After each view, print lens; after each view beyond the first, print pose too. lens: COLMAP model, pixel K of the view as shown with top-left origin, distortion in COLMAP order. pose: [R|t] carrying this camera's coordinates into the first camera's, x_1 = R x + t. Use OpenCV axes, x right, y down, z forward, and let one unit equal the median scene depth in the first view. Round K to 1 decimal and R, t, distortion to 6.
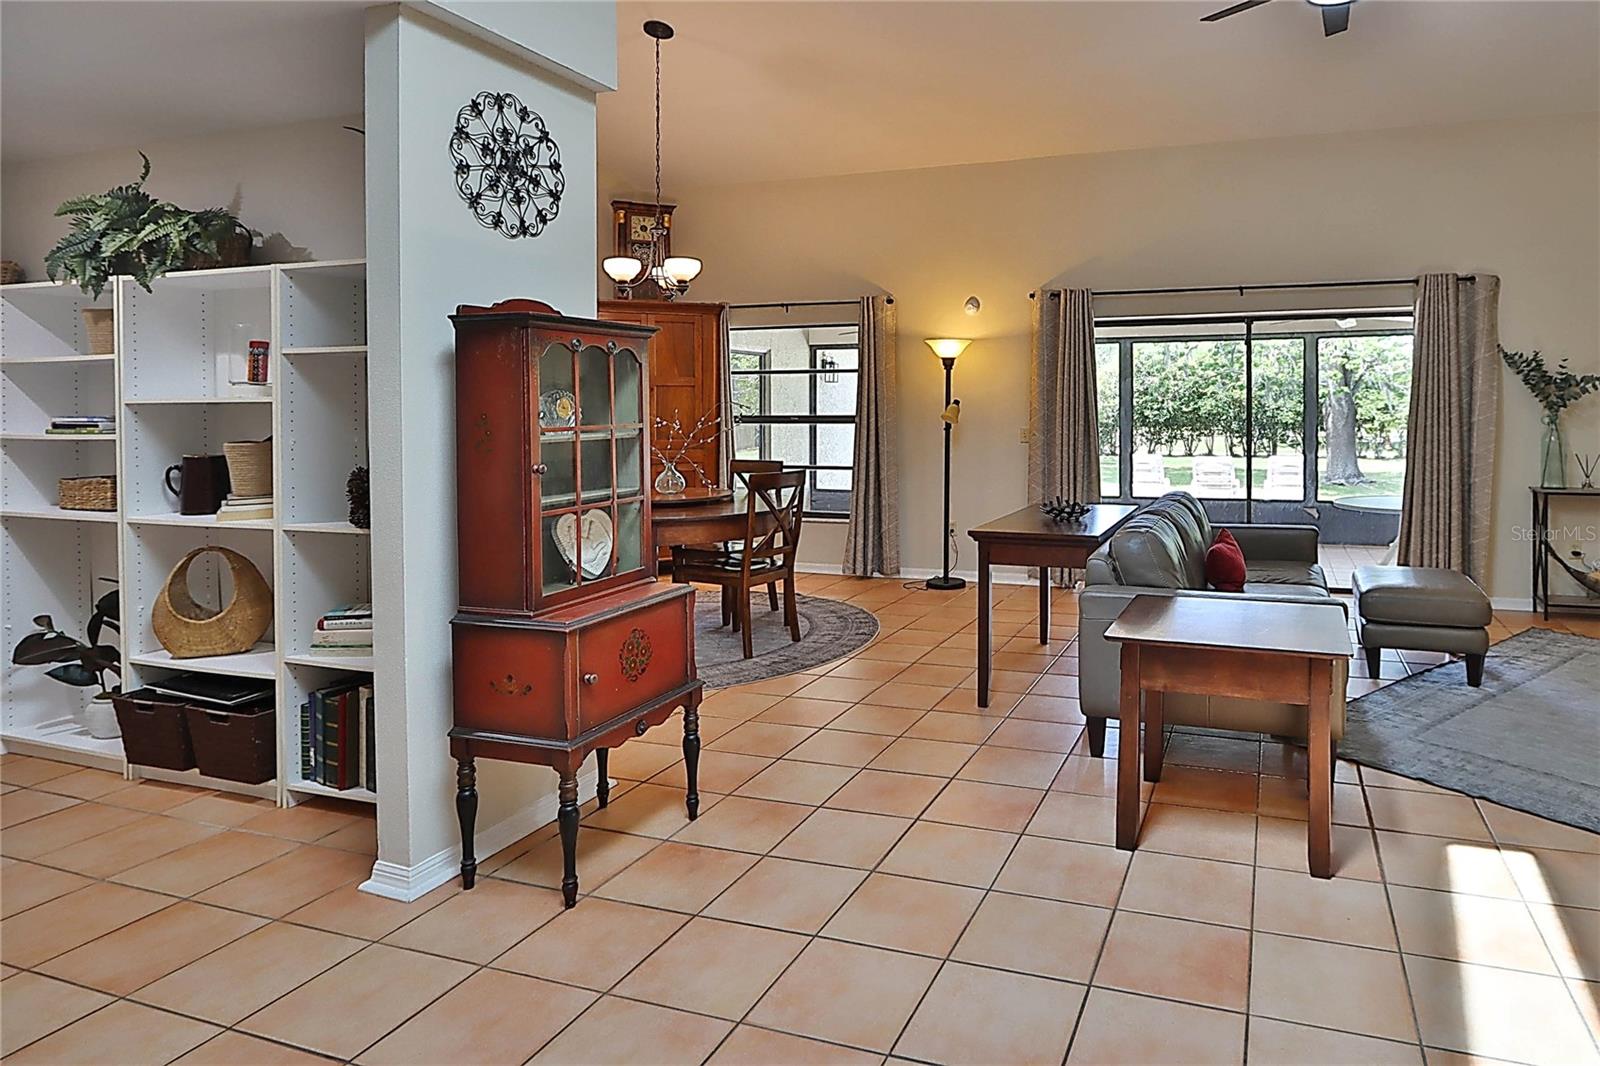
lens RADIAL K [[969.1, 0, 959.5], [0, 969.1, 432.8], [0, 0, 1]] dist [-0.023312, 0.002306]
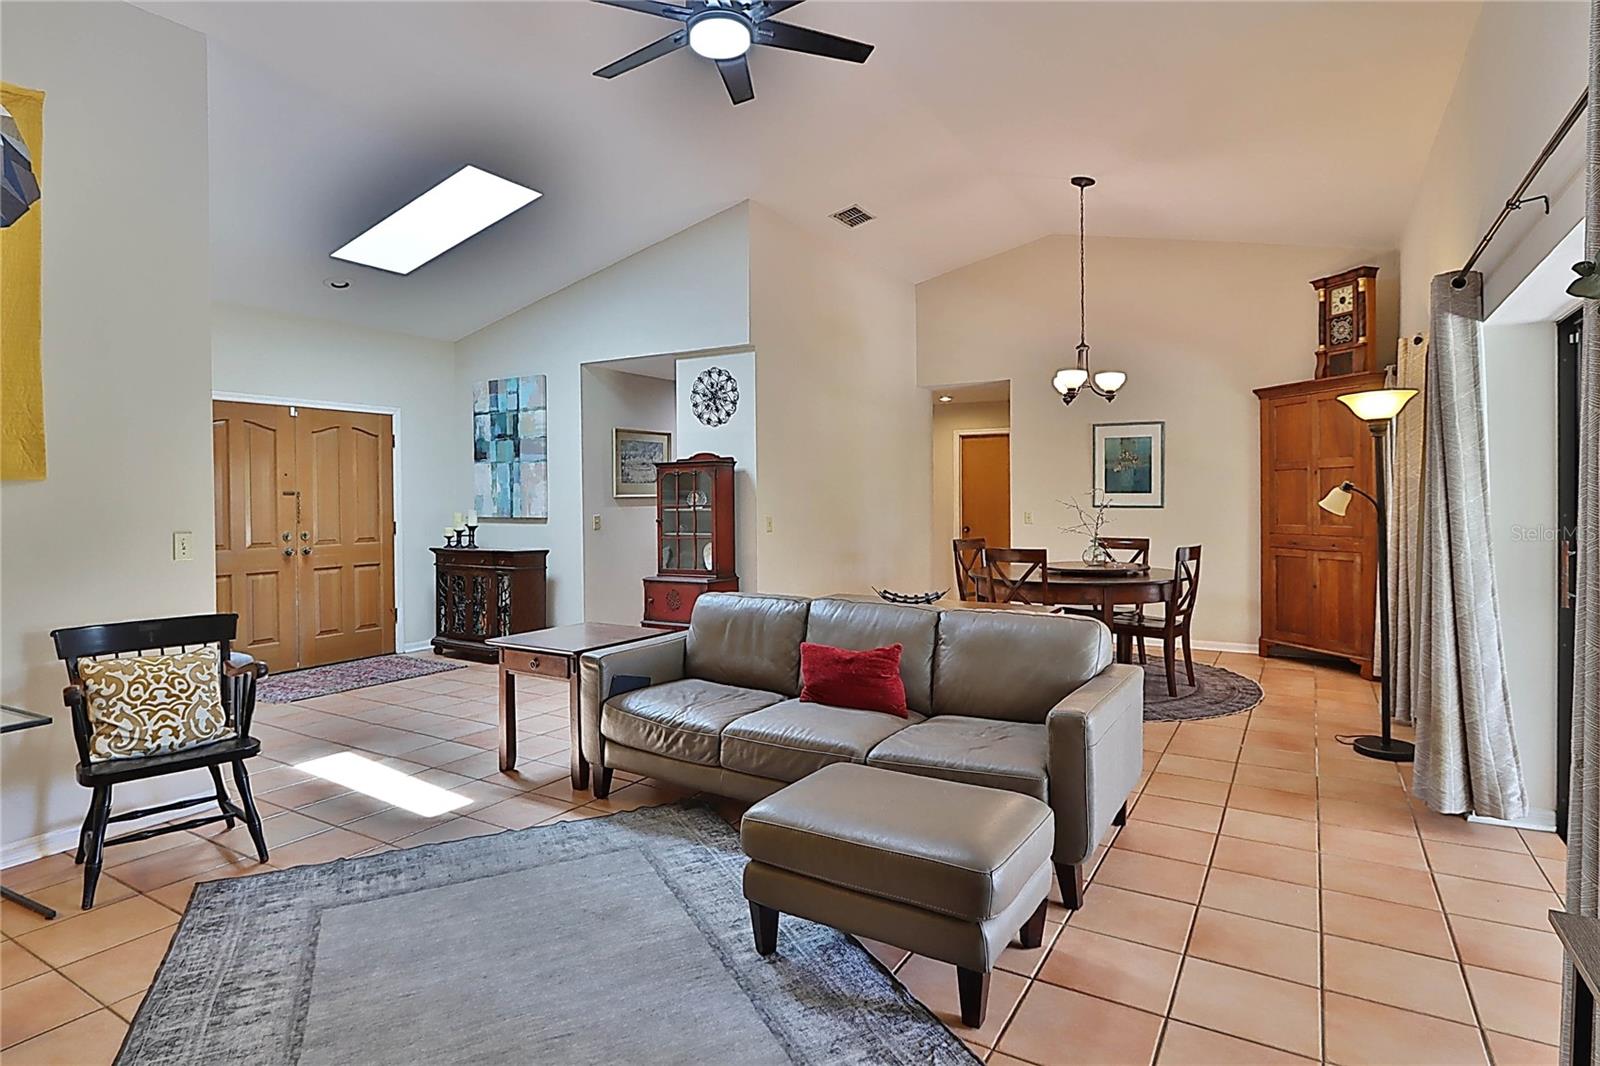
lens RADIAL K [[869.5, 0, 751.0], [0, 869.5, 505.4], [0, 0, 1]] dist [-0.013070, 0.003906]
pose [[-0.285208, 0.016568, -0.958323, 0.818010], [-0.014210, 0.999668, 0.021512, -0.027808], [0.958360, 0.019753, -0.284877, 0.876079]]
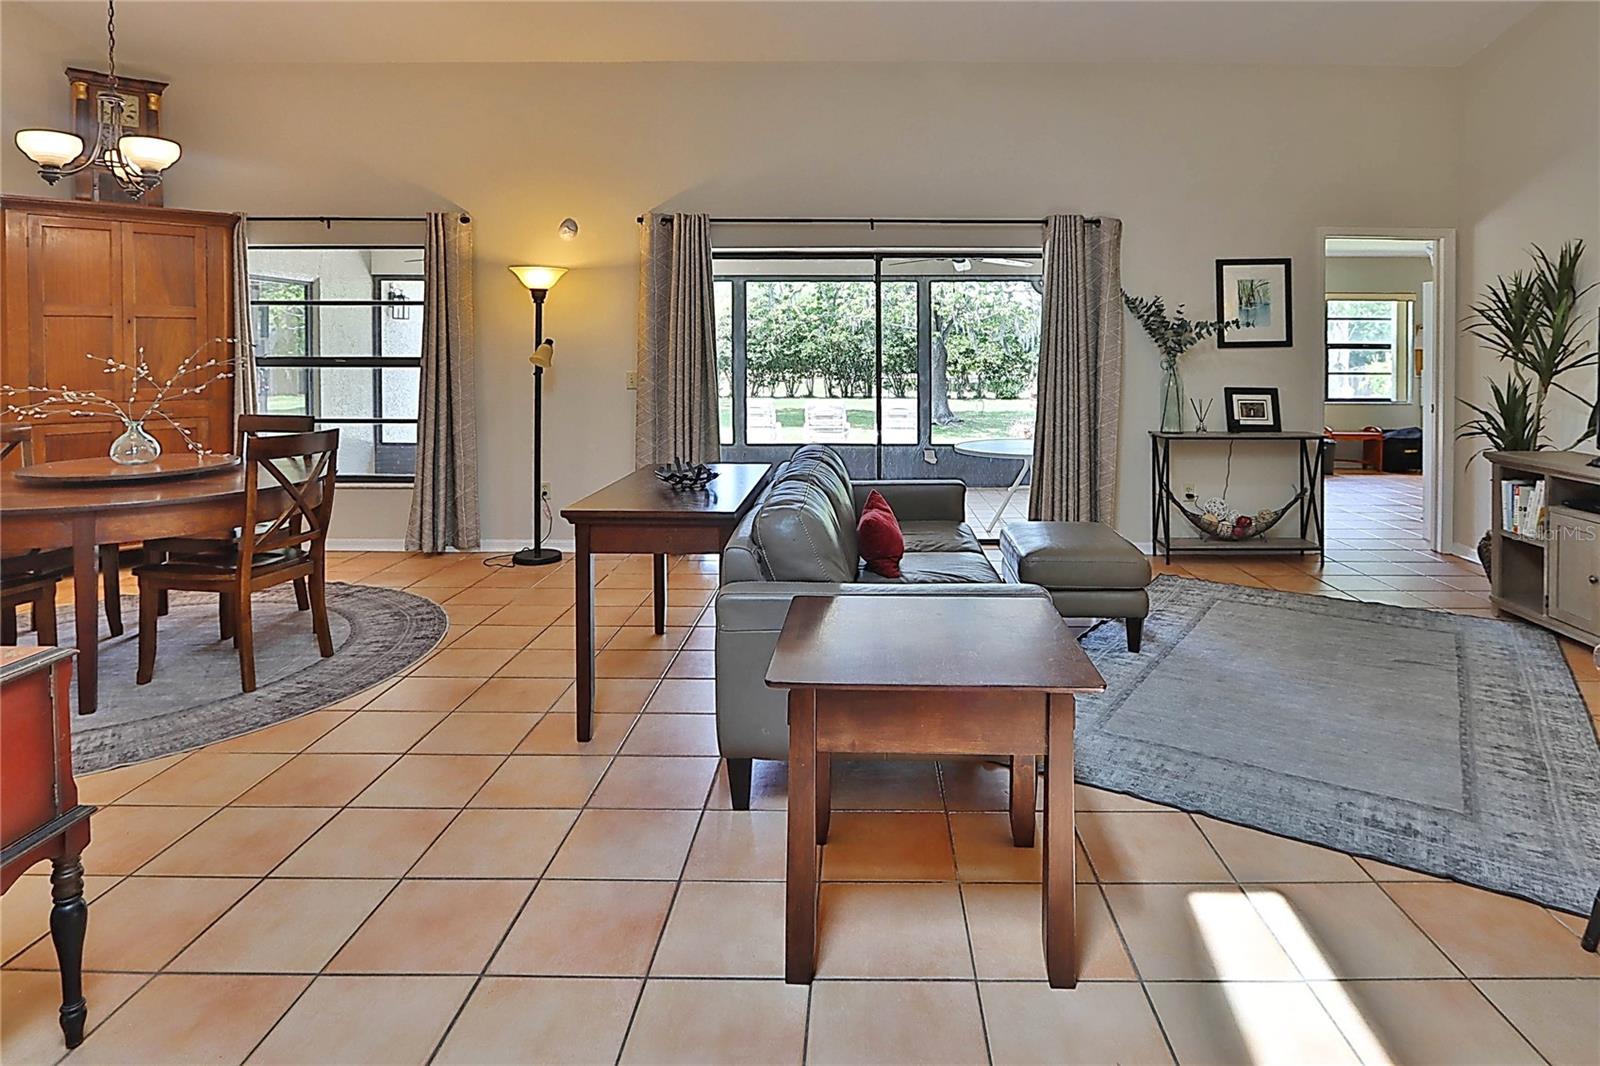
lens RADIAL K [[920.6, 0, 856.5], [0, 920.6, 383.0], [0, 0, 1]] dist [-0.028606, 0.005952]
pose [[0.951119, -0.004047, 0.308797, 0.005204], [0.001127, 0.999953, 0.009636, -0.003883], [-0.308822, -0.008817, 0.951079, 0.183812]]
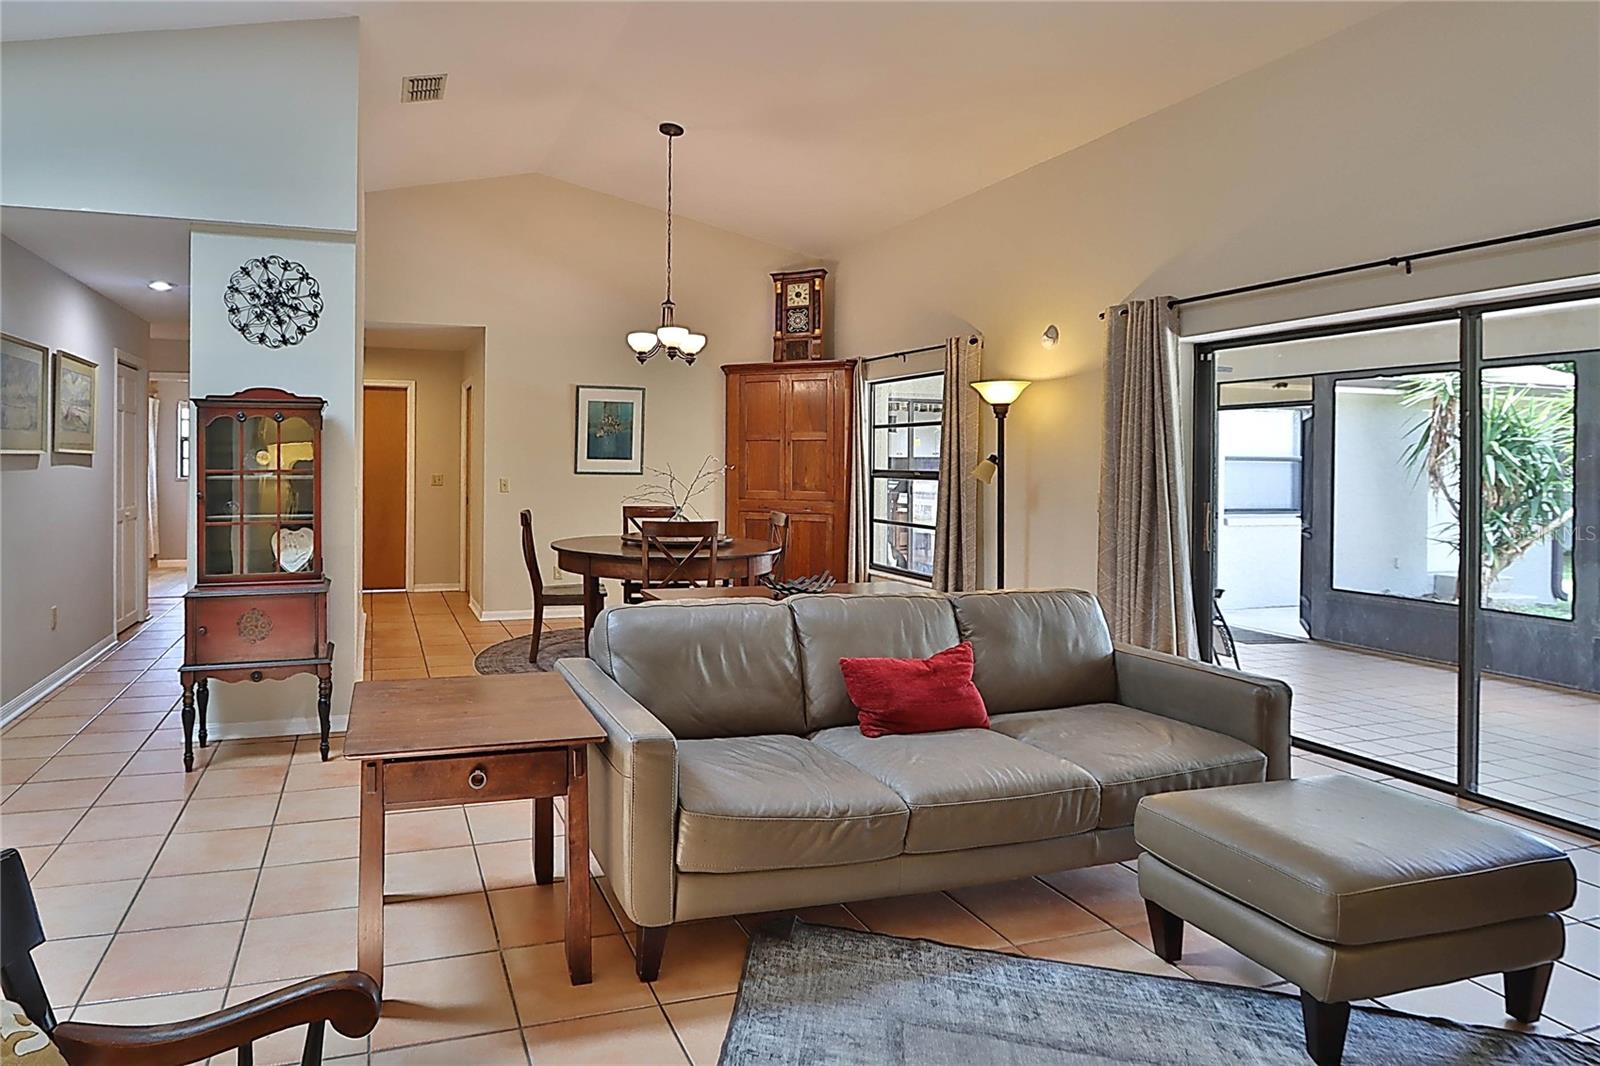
lens RADIAL K [[921.3, 0, 613.5], [0, 921.3, 466.6], [0, 0, 1]] dist [-0.027193, 0.000582]
pose [[0.523710, 0.016146, -0.851744, 0.560392], [-0.031690, 0.999498, -0.000539, -0.015355], [0.851307, 0.027274, 0.523958, 0.364747]]
